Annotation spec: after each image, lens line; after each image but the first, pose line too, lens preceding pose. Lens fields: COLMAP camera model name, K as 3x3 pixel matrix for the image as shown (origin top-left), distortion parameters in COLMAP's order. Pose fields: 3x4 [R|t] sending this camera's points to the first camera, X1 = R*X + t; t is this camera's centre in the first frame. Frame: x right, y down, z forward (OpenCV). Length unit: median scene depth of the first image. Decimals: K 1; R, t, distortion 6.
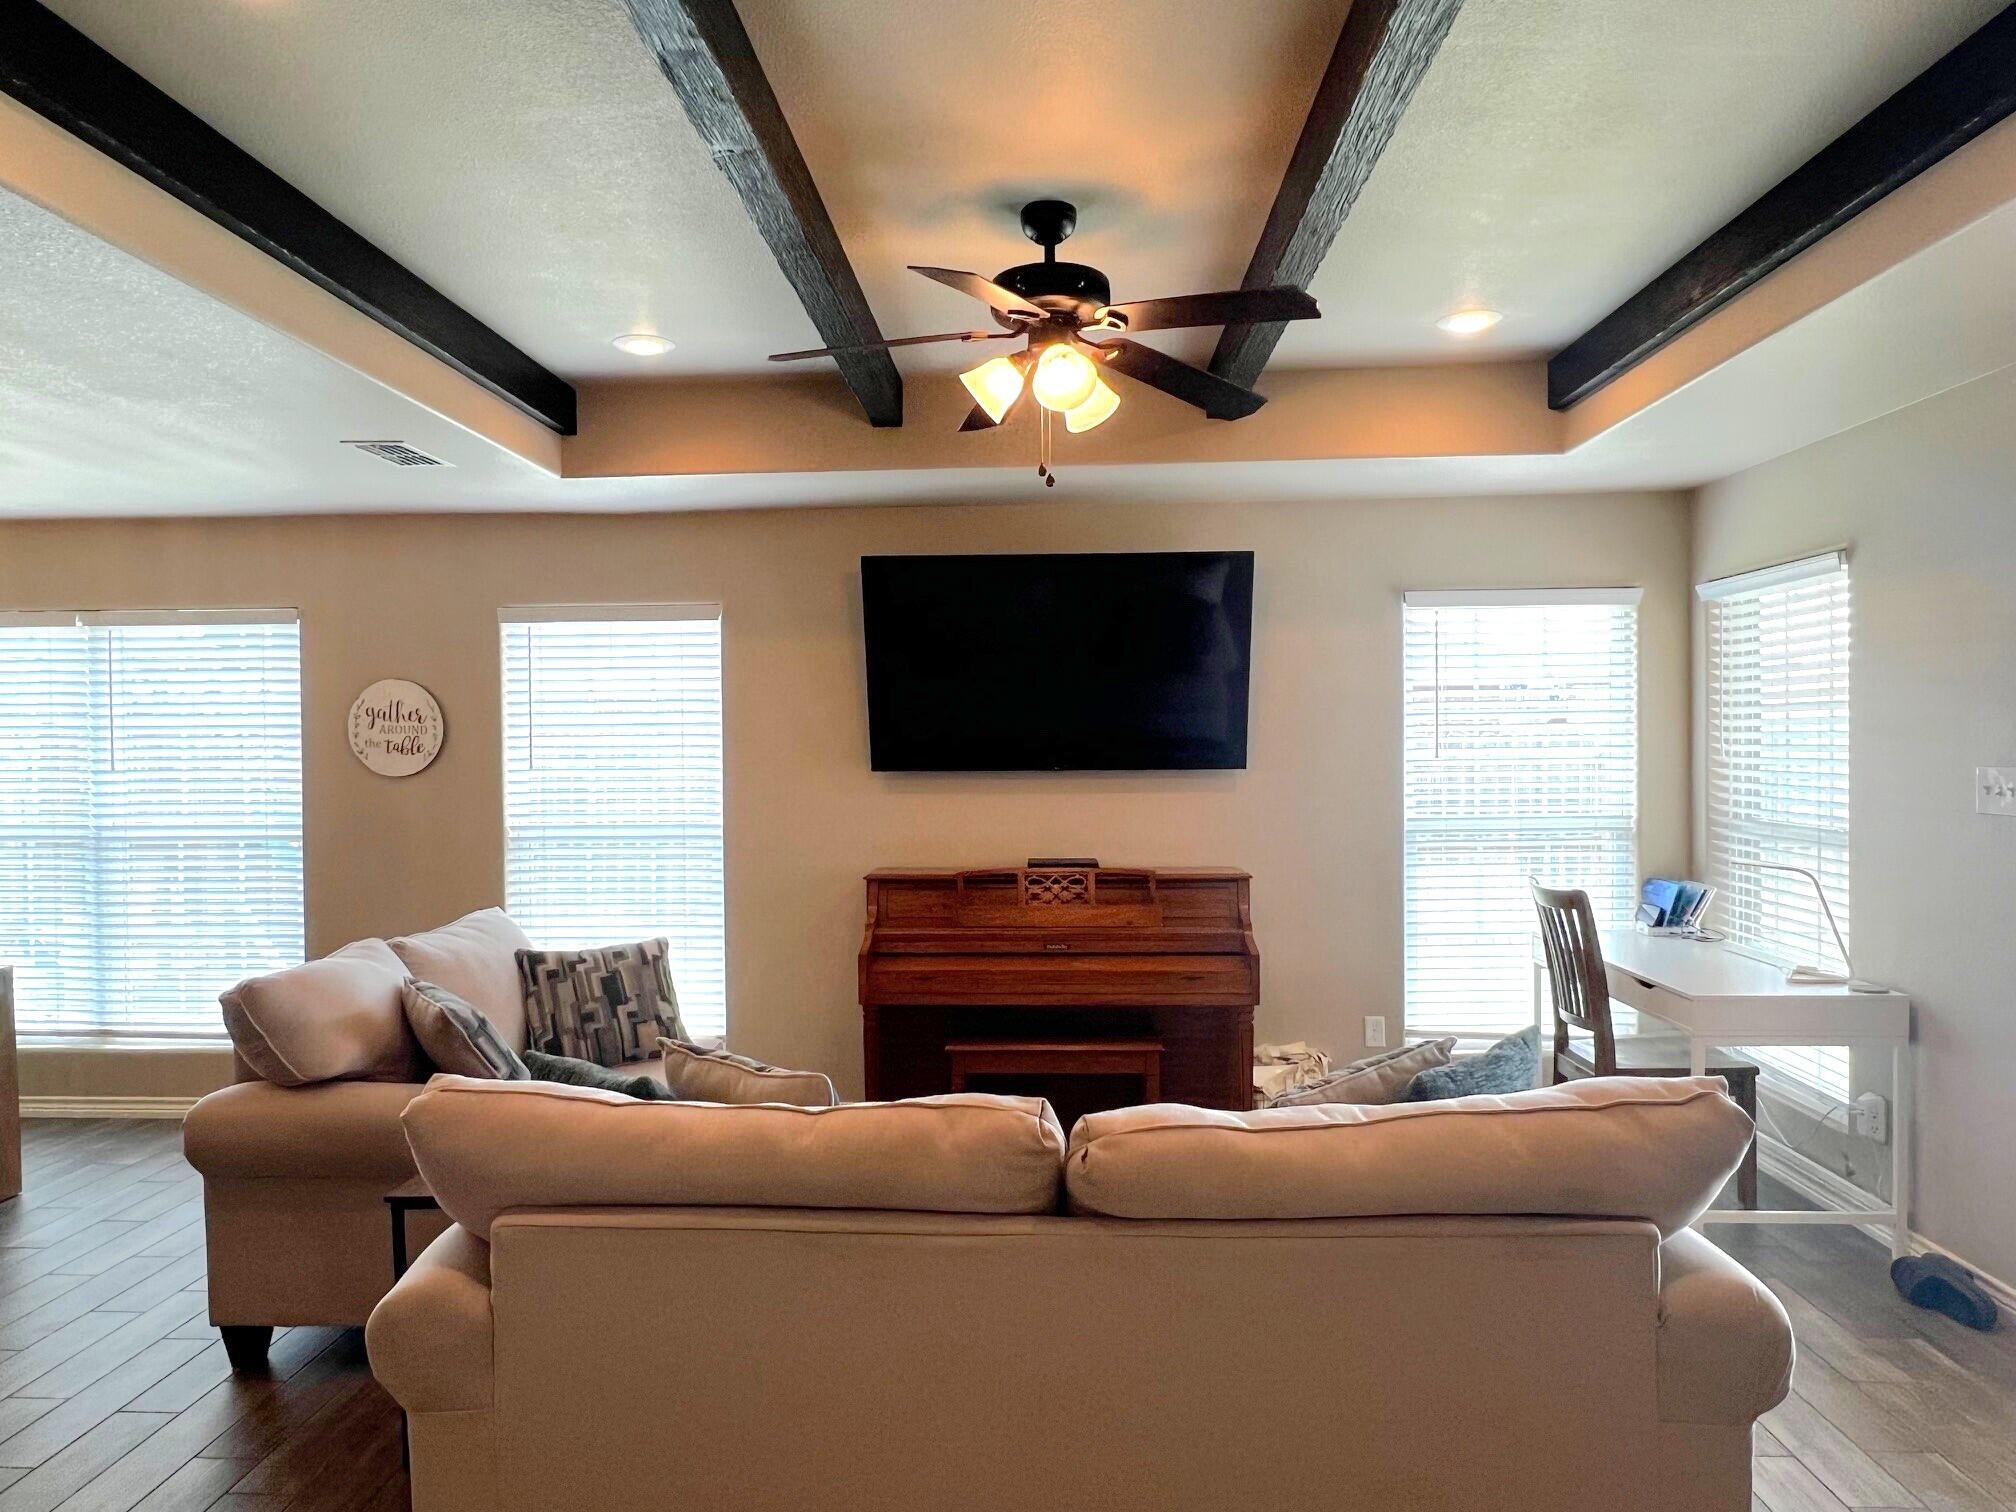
lens RADIAL K [[1345.9, 0, 1027.6], [0, 1345.9, 750.6], [0, 0, 1]] dist [-0.001760, -0.003134]
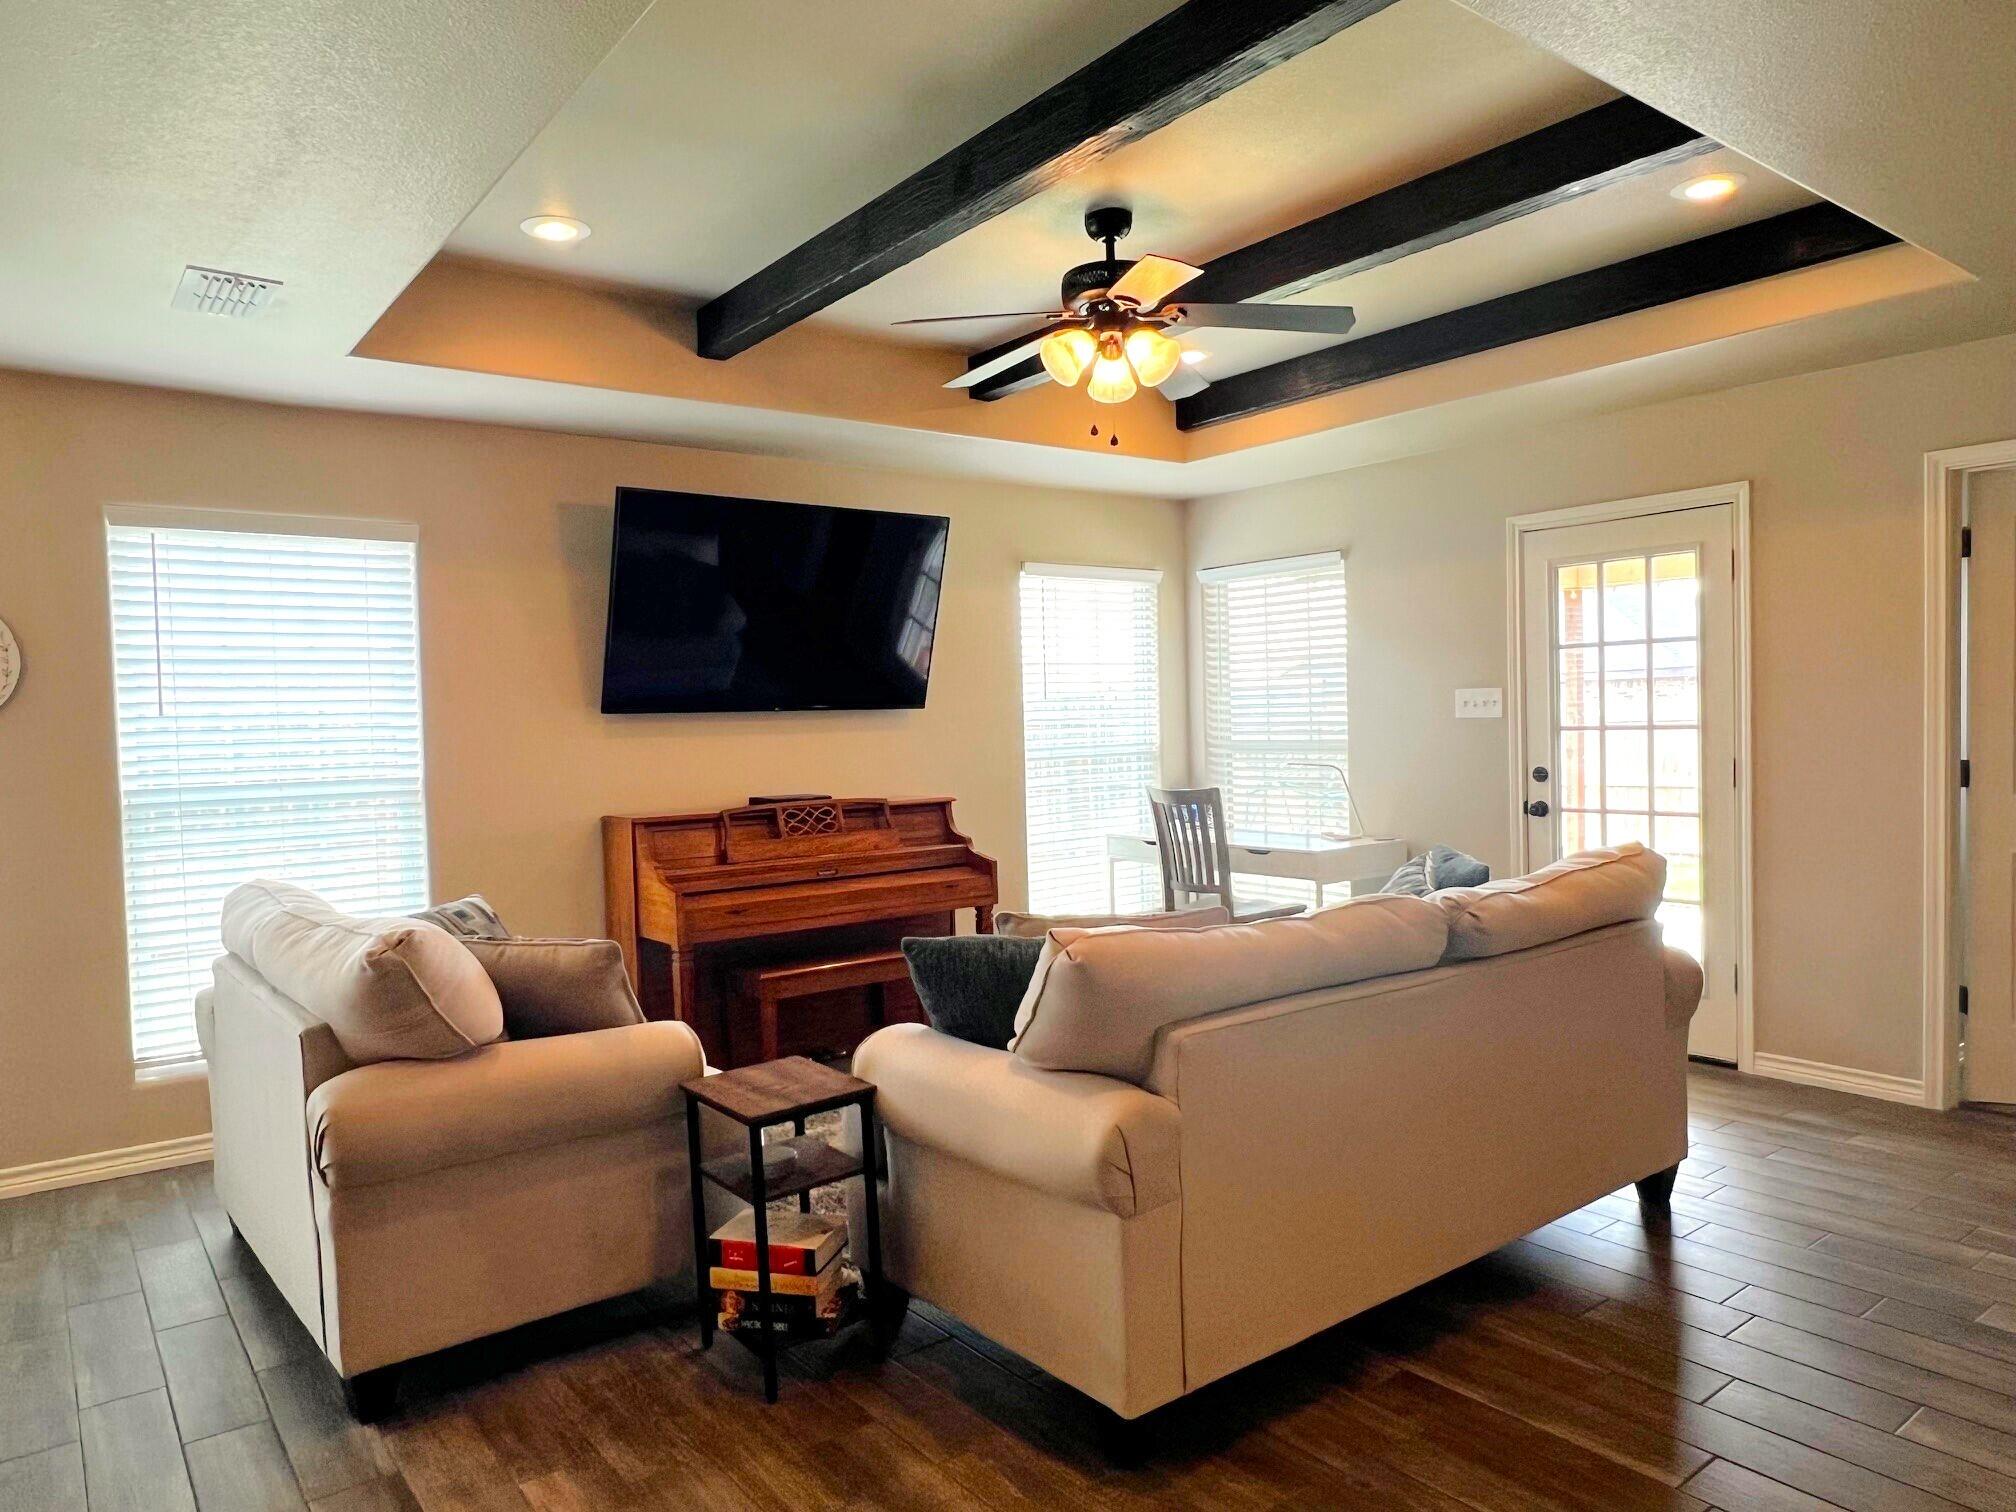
lens RADIAL K [[1345.9, 0, 1002.5], [0, 1345.9, 766.2], [0, 0, 1]] dist [-0.001760, -0.003134]
pose [[0.762341, -0.032594, 0.646355, -0.530177], [0.023189, 0.999465, 0.023051, 0.038060], [-0.646760, -0.002585, 0.762689, 0.091456]]
